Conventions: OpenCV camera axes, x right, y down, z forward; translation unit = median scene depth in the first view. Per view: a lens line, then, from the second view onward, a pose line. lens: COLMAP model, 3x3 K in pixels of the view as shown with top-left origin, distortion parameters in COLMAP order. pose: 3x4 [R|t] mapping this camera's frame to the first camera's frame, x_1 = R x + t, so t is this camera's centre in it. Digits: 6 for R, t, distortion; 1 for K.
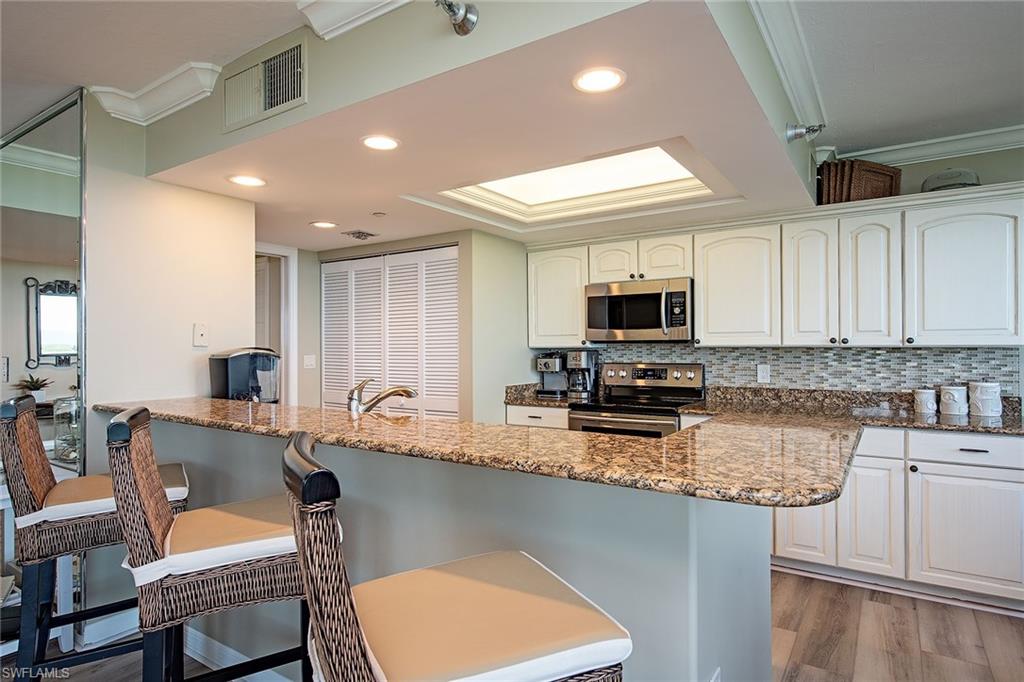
lens RADIAL K [[571.1, 0, 512.9], [0, 571.1, 341.0], [0, 0, 1]] dist [0.000493, 0.000057]
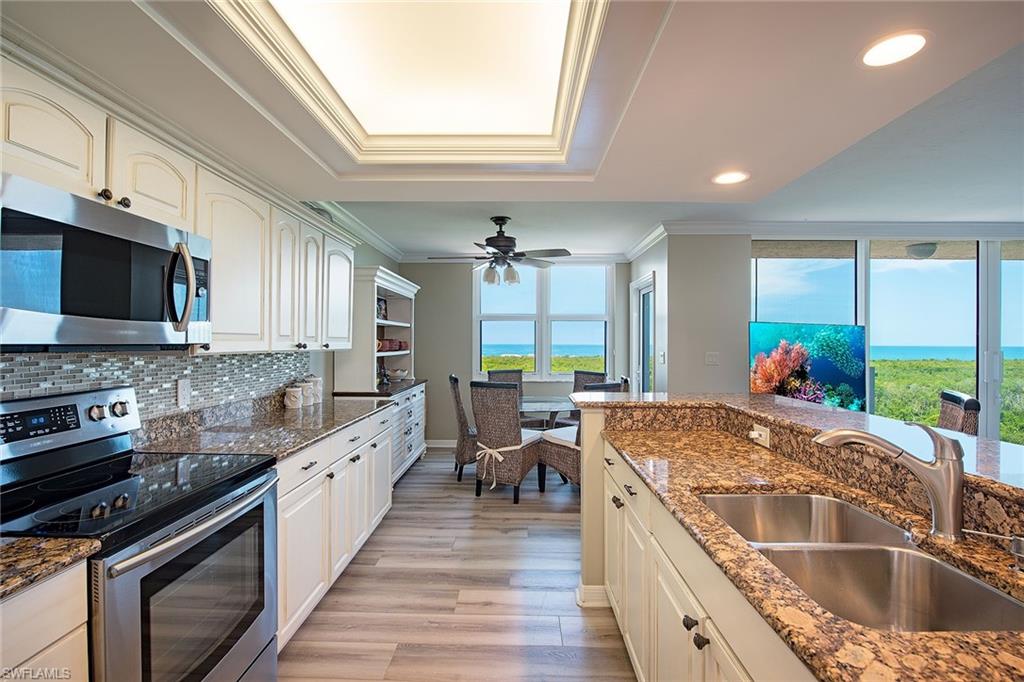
lens RADIAL K [[463.8, 0, 512.1], [0, 463.8, 343.9], [0, 0, 1]] dist [0.000813, 0.000147]
pose [[-0.543756, 0.004101, 0.839234, -0.262694], [-0.000832, 0.999985, -0.005426, 0.000782], [-0.839243, -0.003649, -0.543744, 0.981392]]
